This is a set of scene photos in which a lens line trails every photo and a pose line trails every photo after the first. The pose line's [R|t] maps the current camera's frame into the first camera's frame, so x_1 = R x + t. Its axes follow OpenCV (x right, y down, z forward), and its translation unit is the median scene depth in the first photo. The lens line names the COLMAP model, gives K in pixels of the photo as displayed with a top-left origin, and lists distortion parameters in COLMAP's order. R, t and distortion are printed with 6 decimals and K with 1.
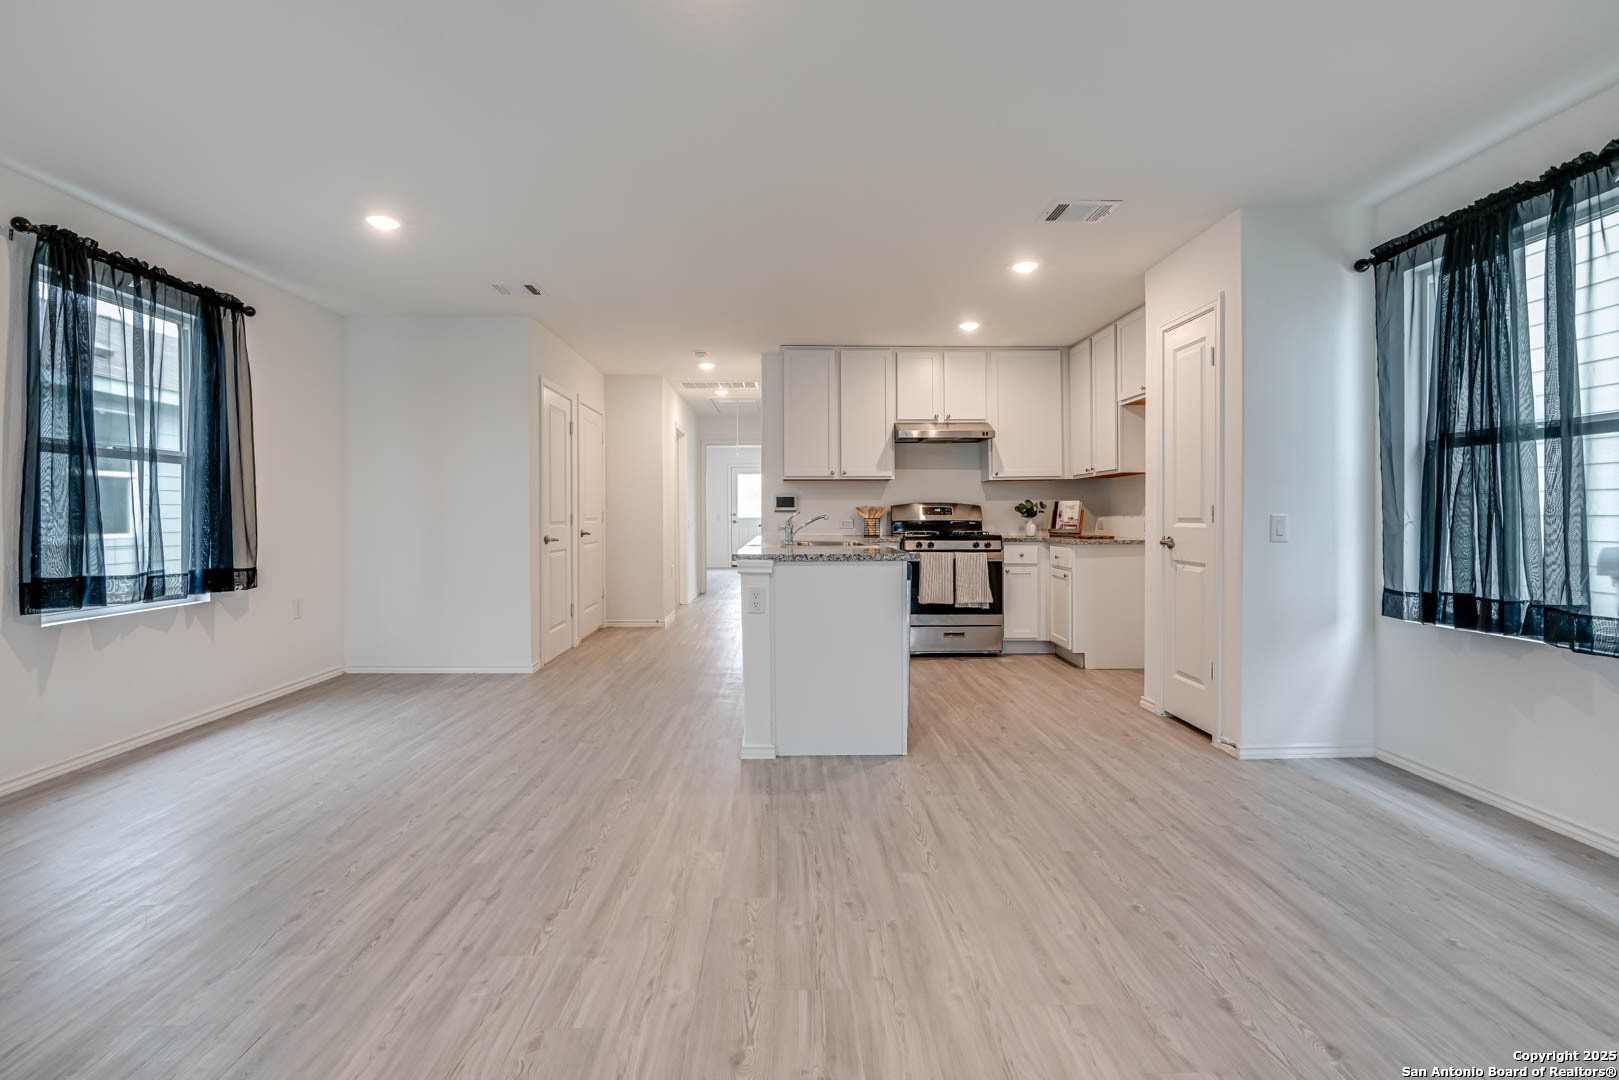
lens RADIAL K [[741.9, 0, 801.9], [0, 741.9, 516.4], [0, 0, 1]] dist [-0.010456, 0.001006]
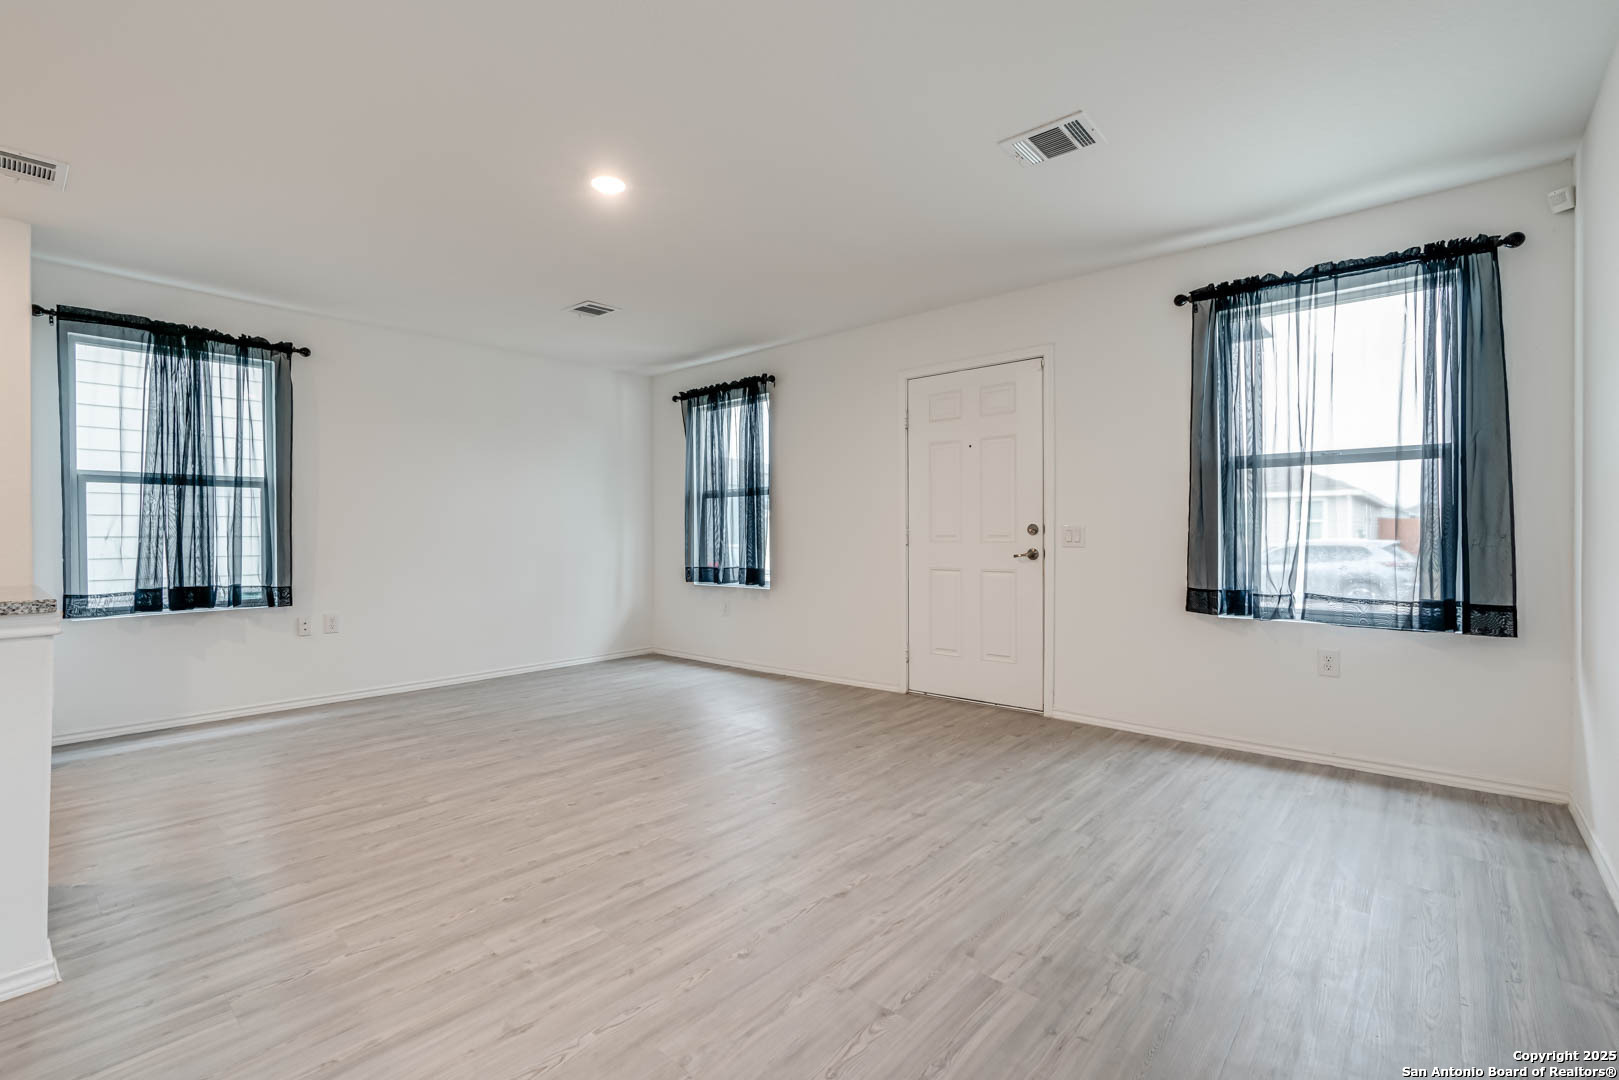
lens RADIAL K [[720.8, 0, 800.3], [0, 720.8, 538.0], [0, 0, 1]] dist [0.001343, 0.000902]
pose [[-0.736994, 0.001648, 0.675897, -0.694924], [0.007957, 0.999949, 0.006238, 0.006878], [-0.675853, 0.009976, -0.736969, 0.855882]]
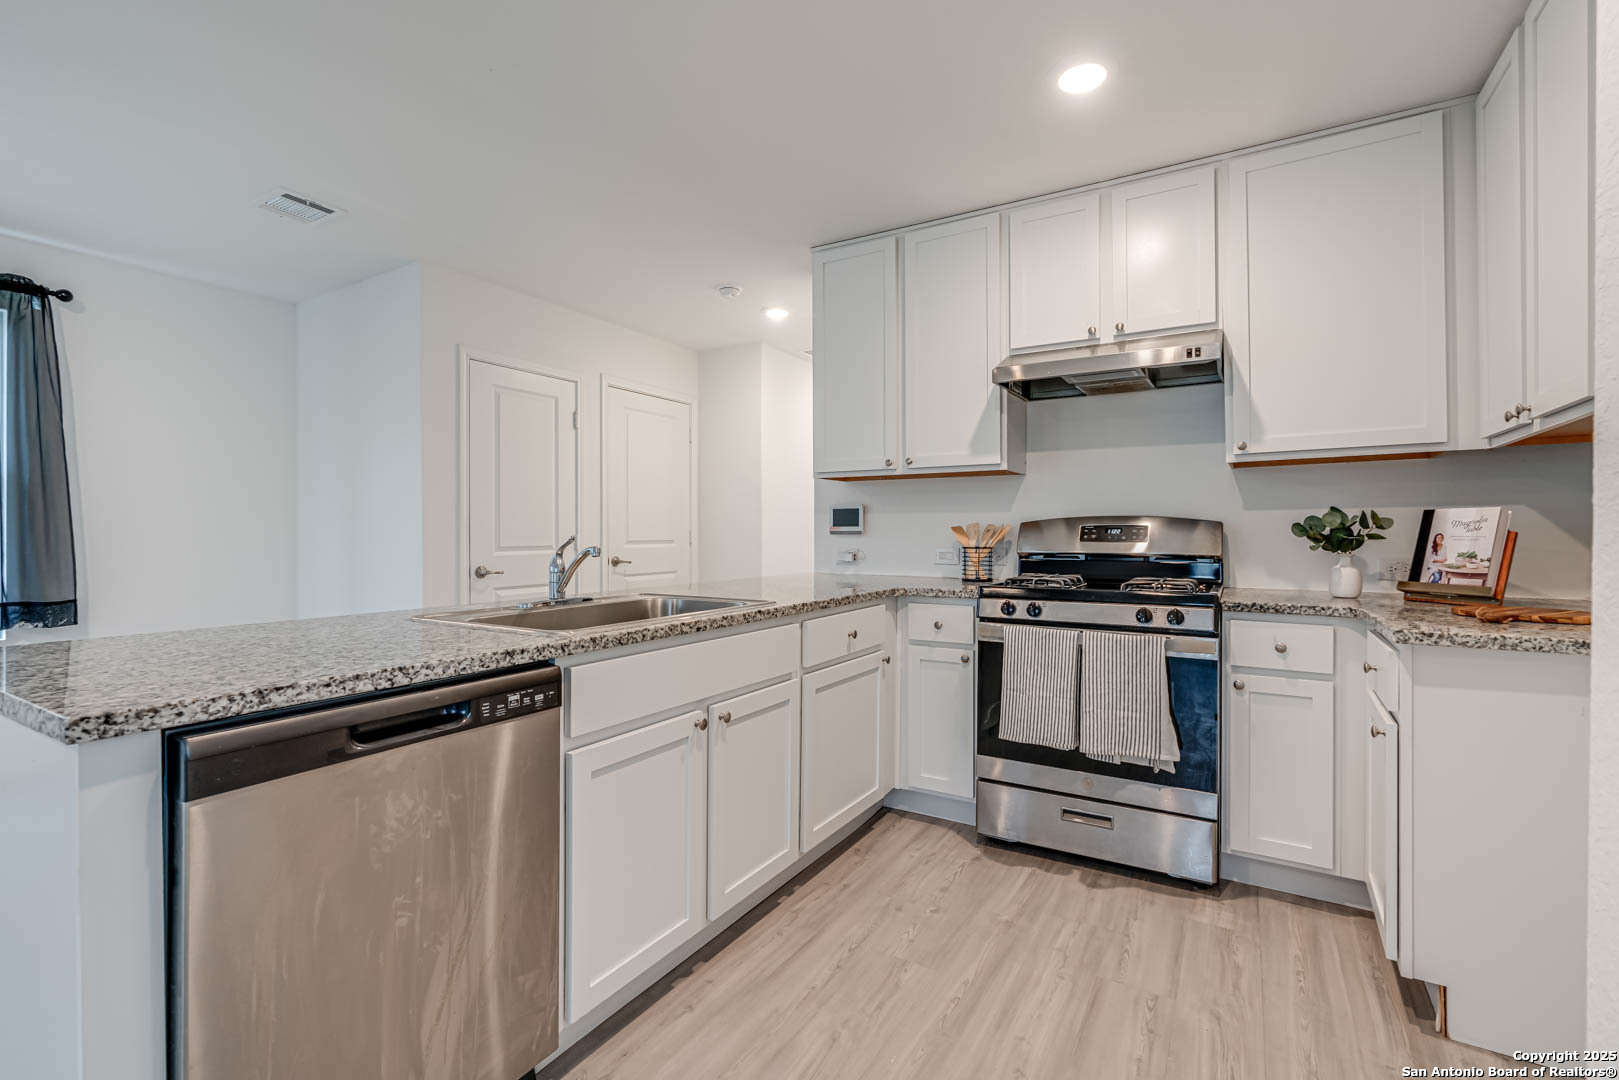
lens RADIAL K [[730.6, 0, 808.1], [0, 730.6, 531.9], [0, 0, 1]] dist [-0.002420, 0.000608]
pose [[0.842836, 0.002366, -0.538165, 0.421329], [-0.002884, 0.999996, -0.000121, -0.012034], [0.538163, 0.001654, 0.842839, 0.778762]]
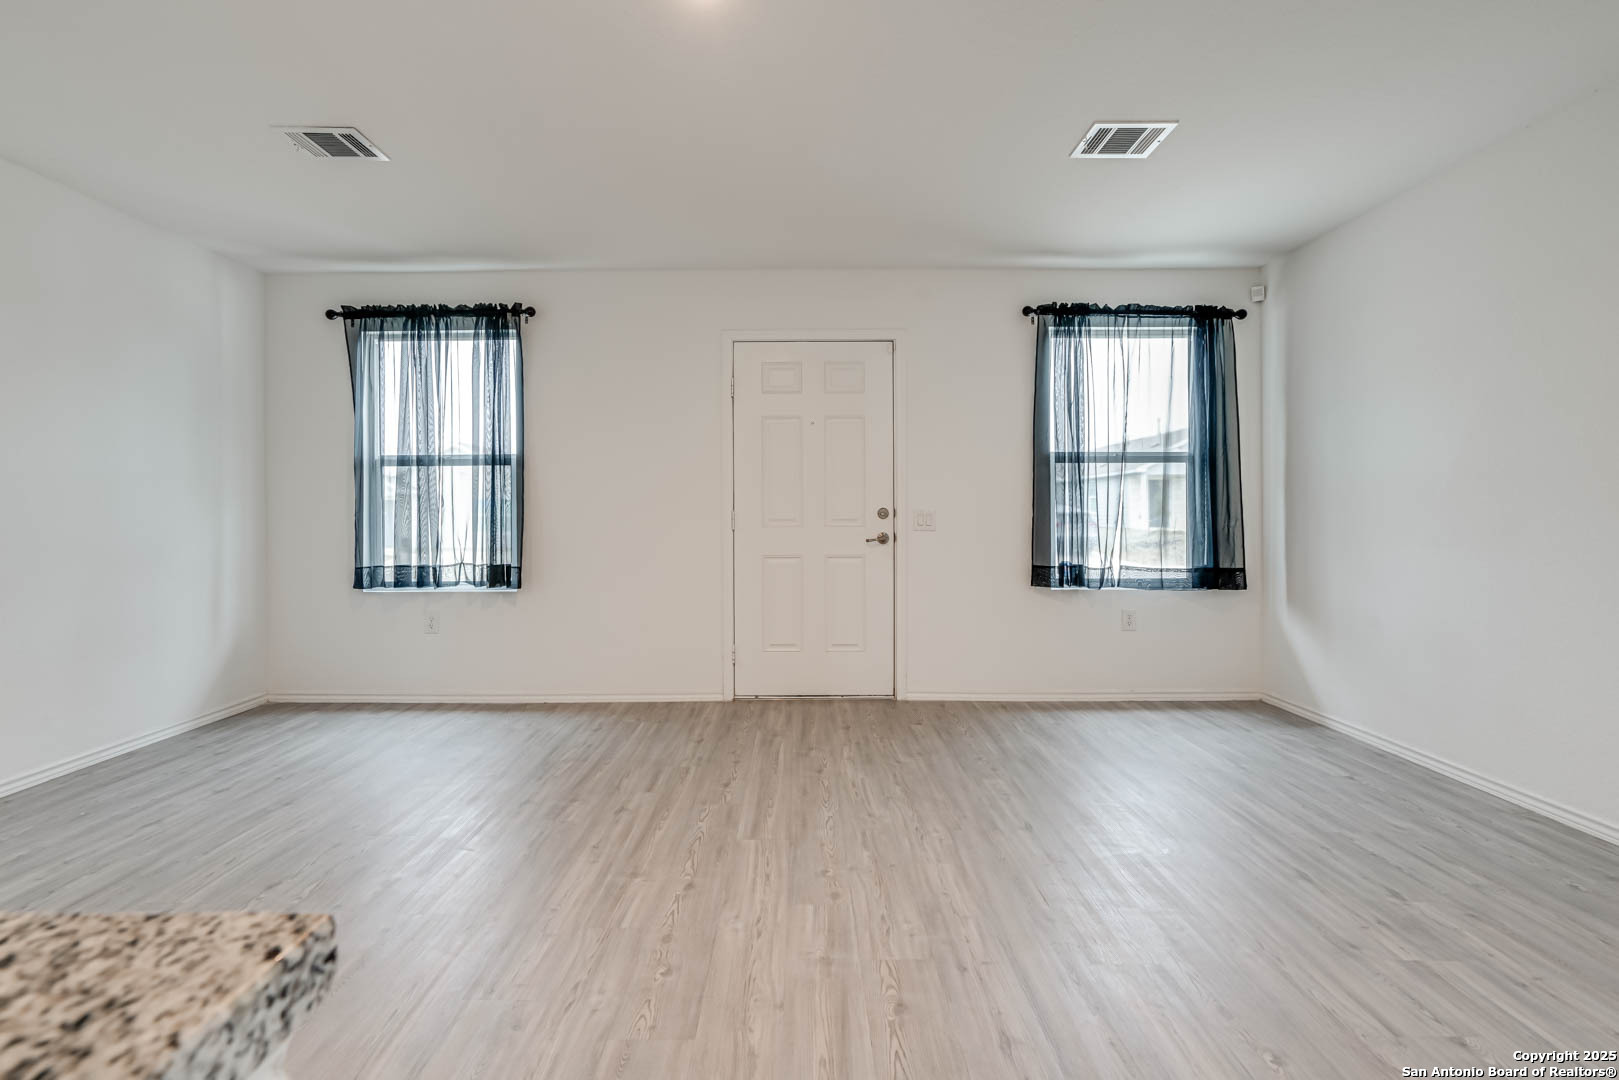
lens RADIAL K [[731.9, 0, 786.6], [0, 731.9, 516.3], [0, 0, 1]] dist [-0.004538, 0.000815]
pose [[-0.999371, 0.005552, 0.035021, -0.125693], [0.005685, 0.999977, 0.003701, 0.003260], [-0.035000, 0.003897, -0.999380, 0.913113]]
